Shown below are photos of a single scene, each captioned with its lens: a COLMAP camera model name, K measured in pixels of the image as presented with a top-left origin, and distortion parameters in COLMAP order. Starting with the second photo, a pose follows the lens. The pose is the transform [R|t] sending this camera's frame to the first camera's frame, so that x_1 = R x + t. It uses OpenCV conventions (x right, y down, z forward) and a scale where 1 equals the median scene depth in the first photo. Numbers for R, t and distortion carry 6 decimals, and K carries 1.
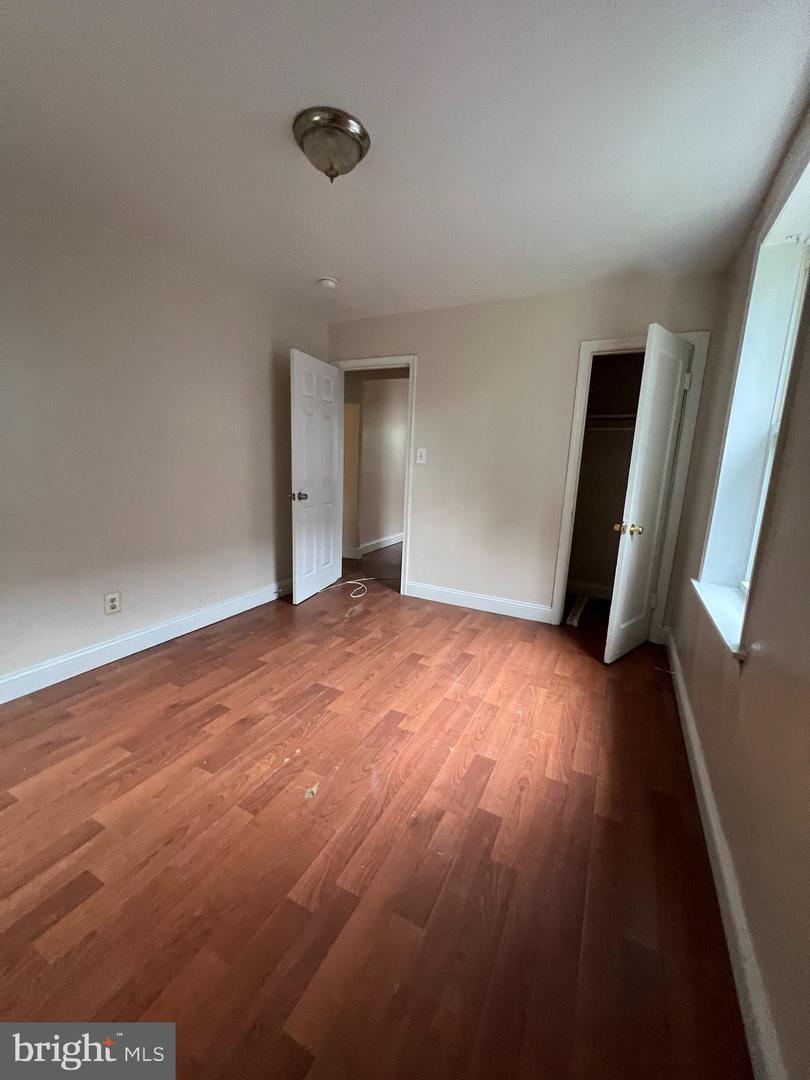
lens RADIAL K [[428.6, 0, 405.0], [0, 428.6, 540.0], [0, 0, 1]] dist [0.000006, 0.000000]
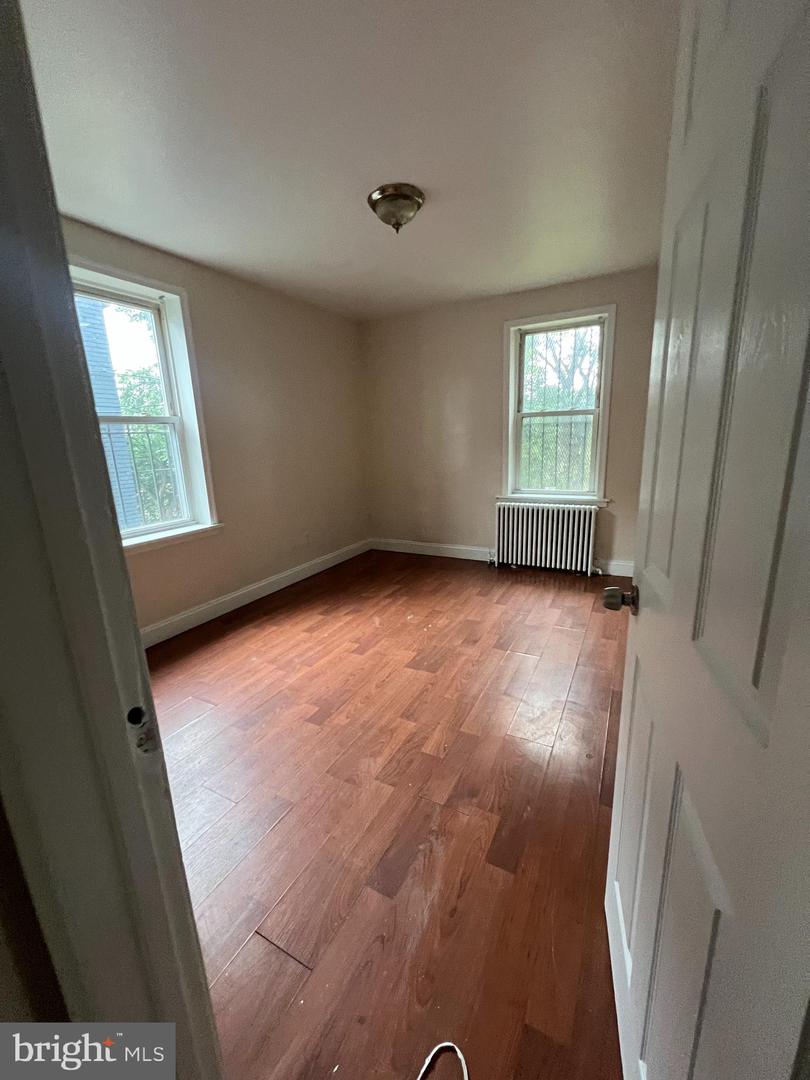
lens RADIAL K [[431.1, 0, 405.0], [0, 431.1, 540.0], [0, 0, 1]] dist [-0.009004, -0.000005]
pose [[-0.999780, -0.007097, 0.019747, -0.185097], [0.001783, 0.908921, 0.416966, -0.422785], [-0.020908, 0.416909, -0.908708, 2.091632]]
